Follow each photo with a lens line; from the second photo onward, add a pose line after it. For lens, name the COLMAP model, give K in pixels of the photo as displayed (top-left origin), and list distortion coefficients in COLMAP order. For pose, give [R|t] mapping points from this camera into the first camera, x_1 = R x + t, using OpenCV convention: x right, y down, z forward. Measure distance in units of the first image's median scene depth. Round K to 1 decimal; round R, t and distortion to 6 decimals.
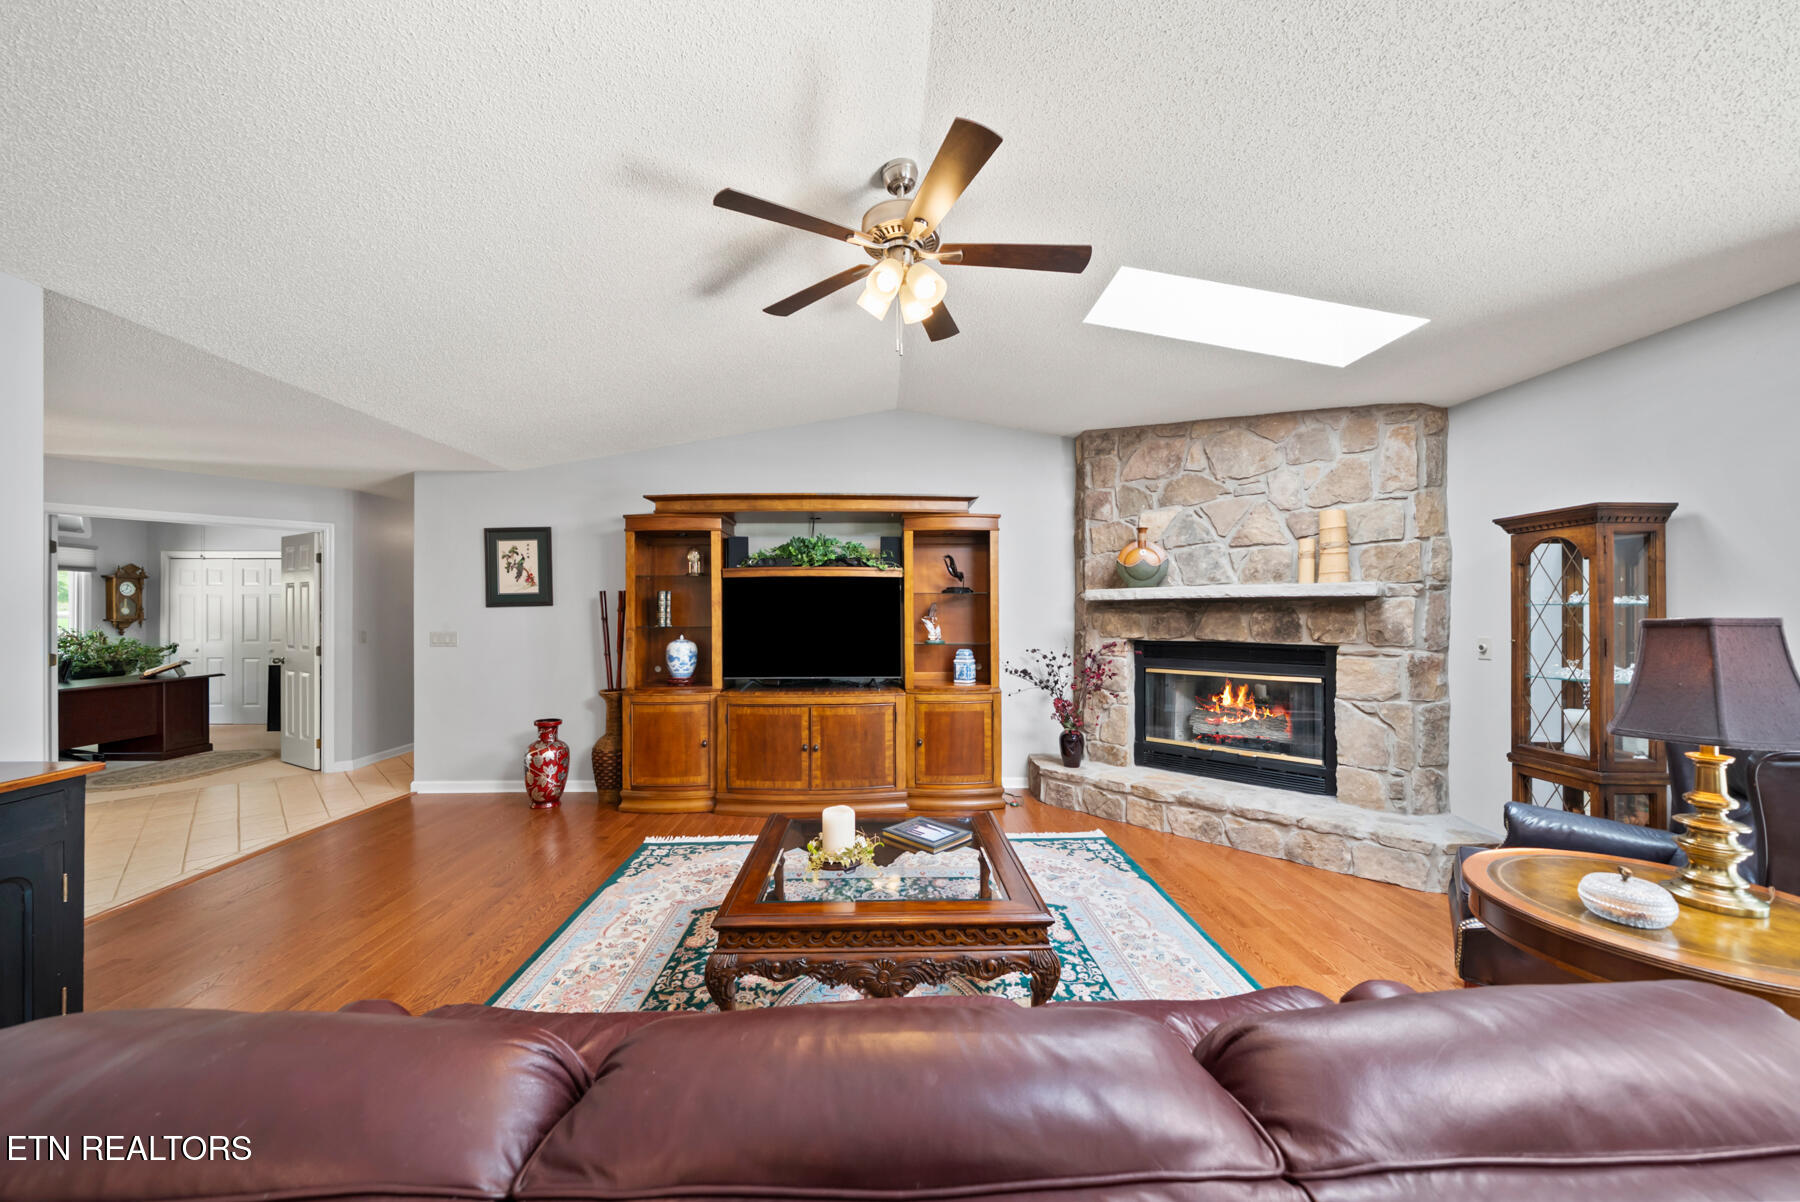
lens RADIAL K [[625.8, 0, 891.6], [0, 625.8, 608.7], [0, 0, 1]] dist [-0.004833, 0.000063]
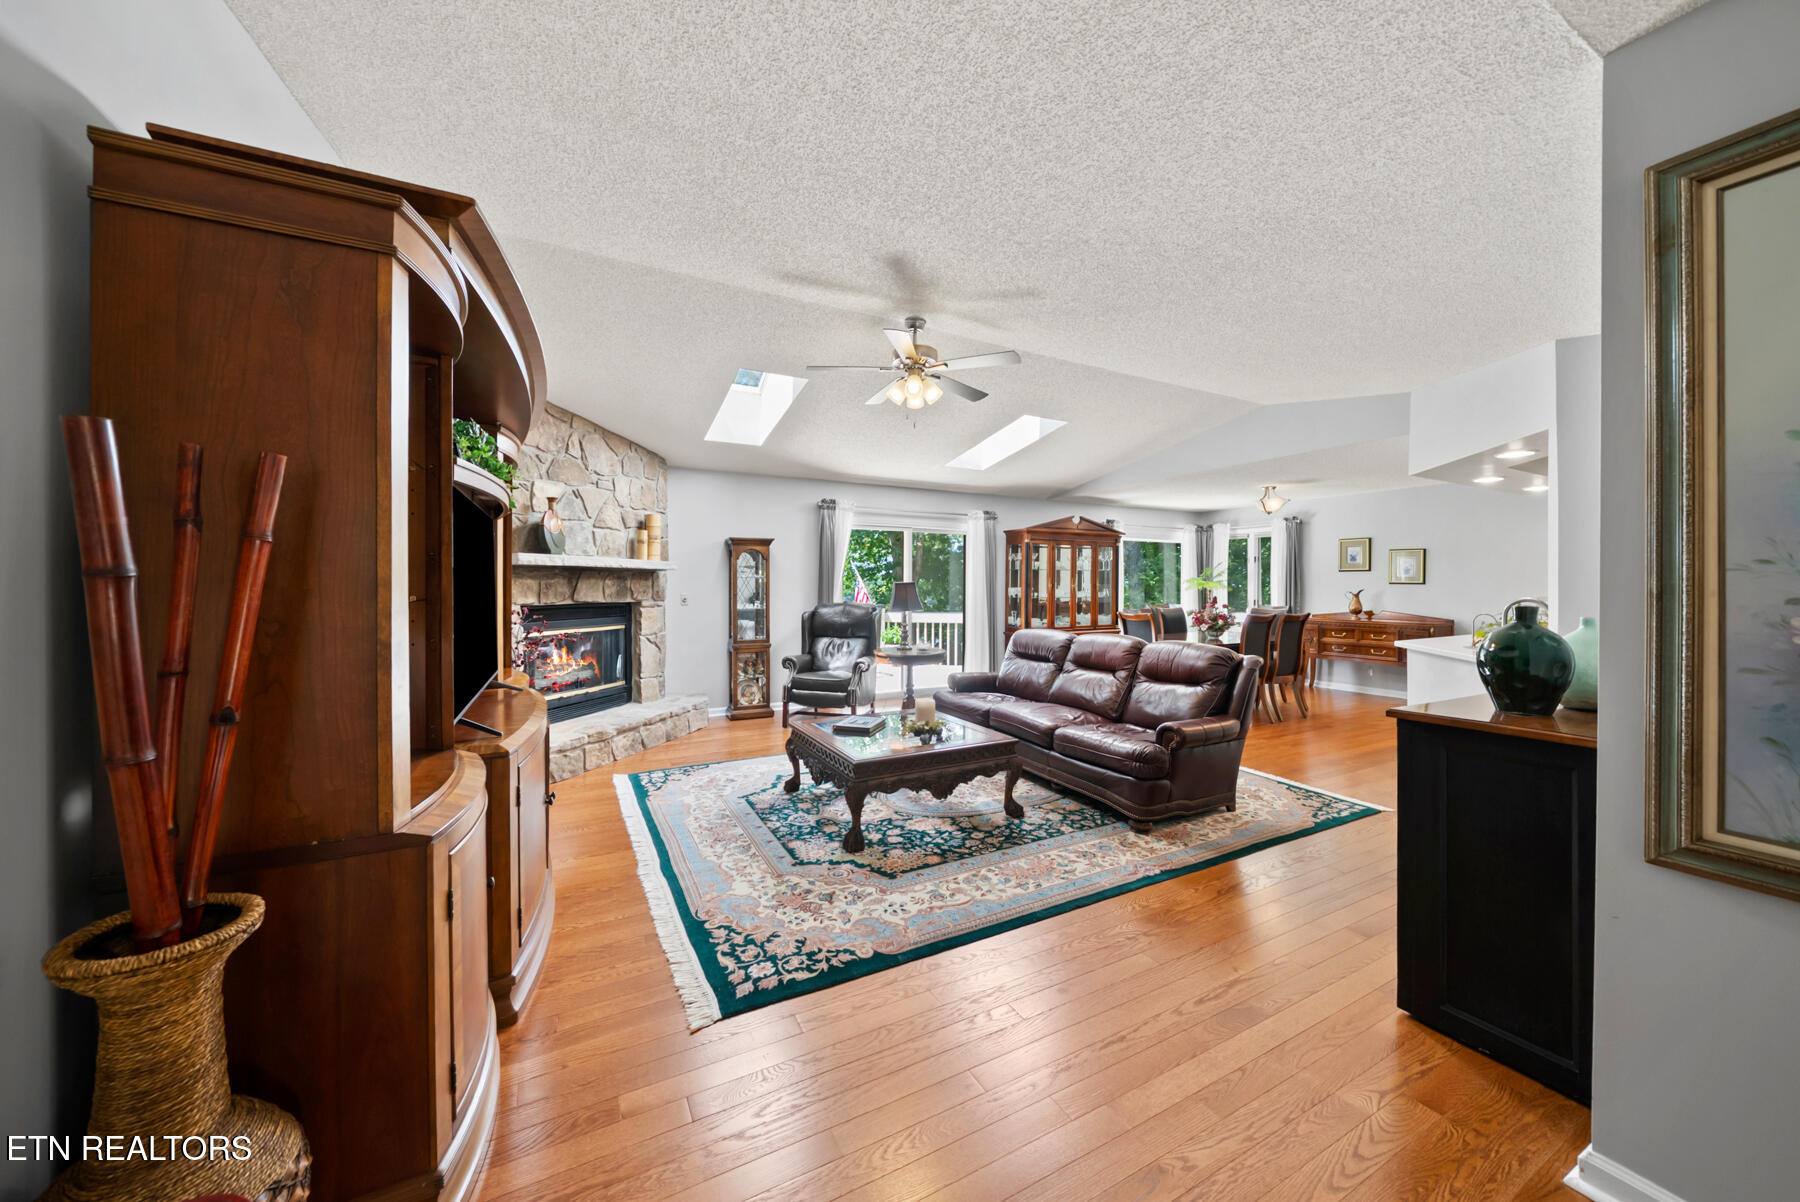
lens RADIAL K [[625.3, 0, 892.9], [0, 625.3, 587.7], [0, 0, 1]] dist [-0.005687, 0.000012]
pose [[-0.443838, -0.000785, 0.896107, -0.800694], [-0.006504, 0.999976, -0.002346, 0.021201], [-0.896083, -0.006869, -0.443832, 0.963945]]
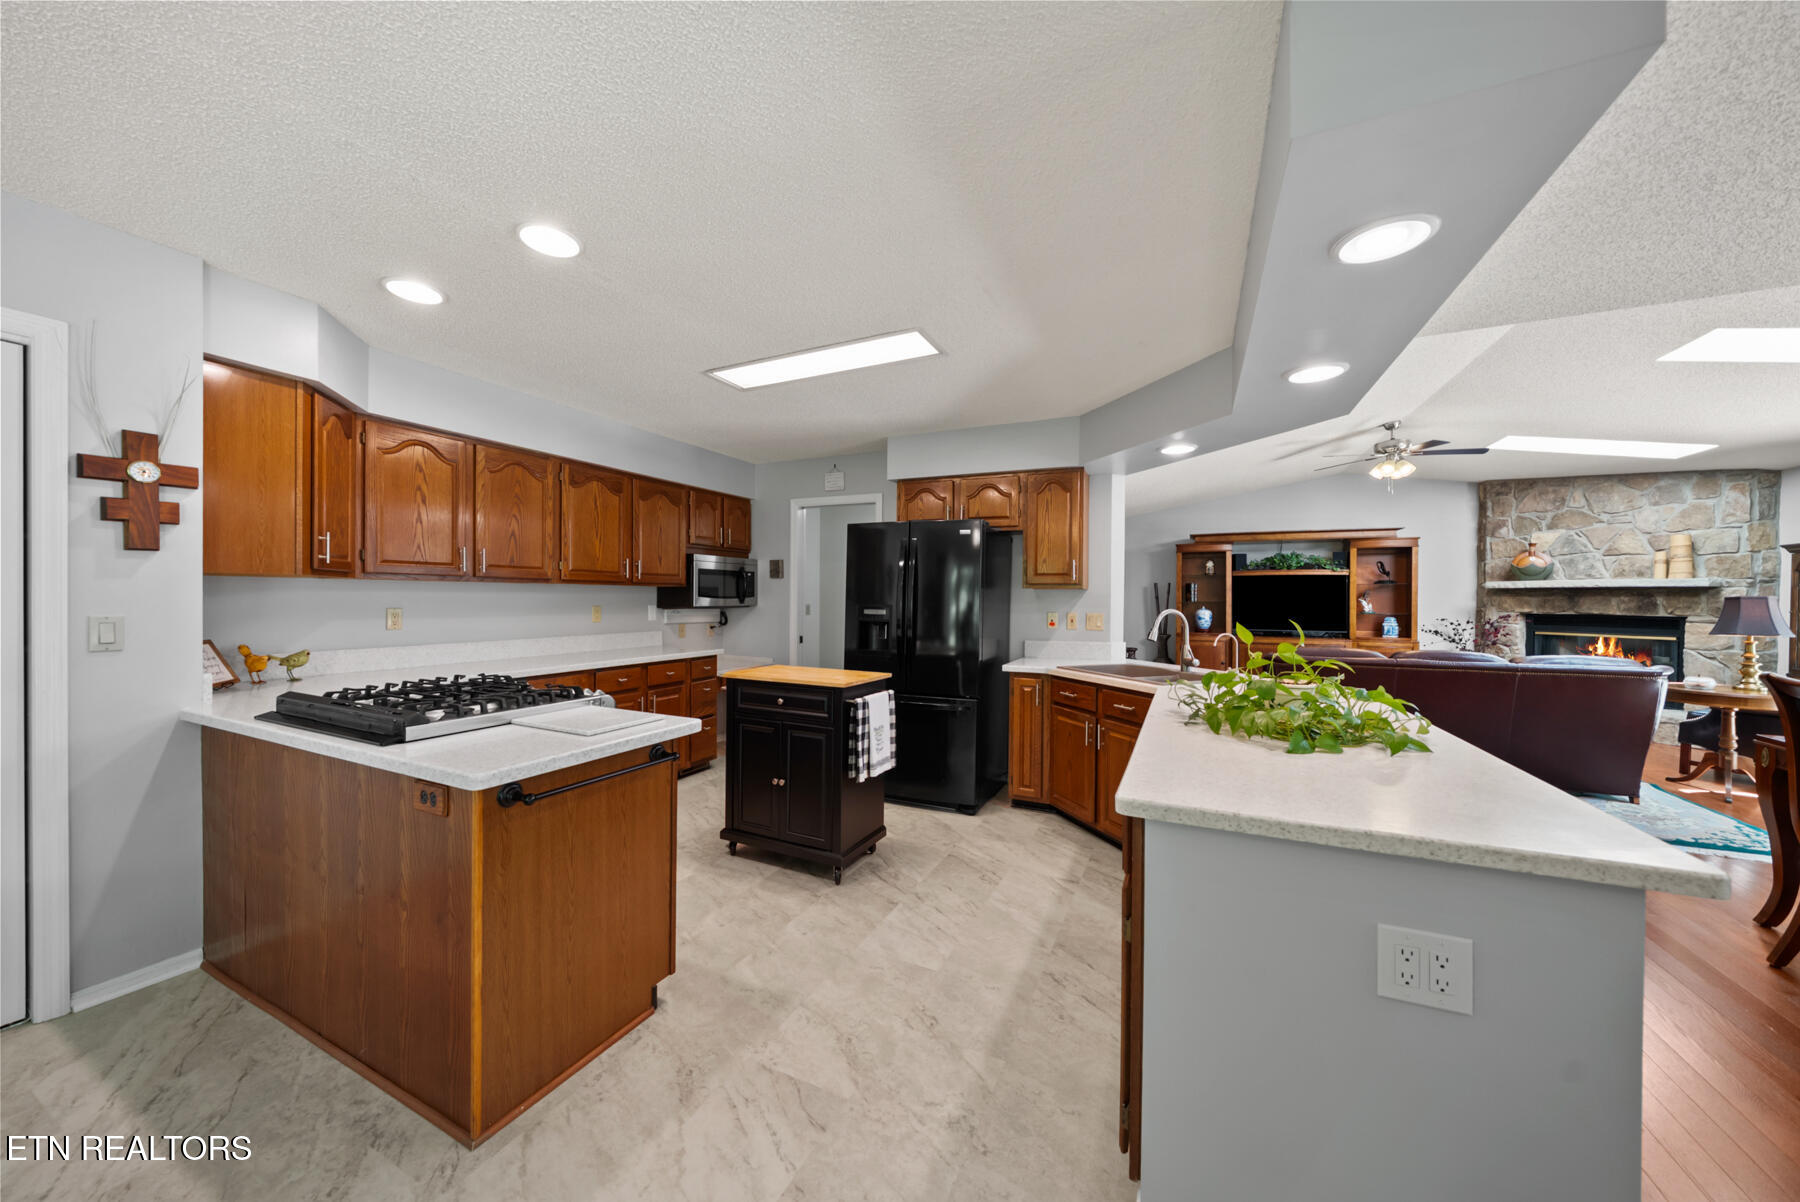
lens RADIAL K [[615.9, 0, 898.5], [0, 615.9, 600.5], [0, 0, 1]] dist [-0.004673, 0.000065]
pose [[0.892497, 0.011082, -0.450918, -0.347963], [-0.006329, 0.999907, 0.012047, 0.009170], [0.451010, -0.007898, 0.892484, -1.163022]]
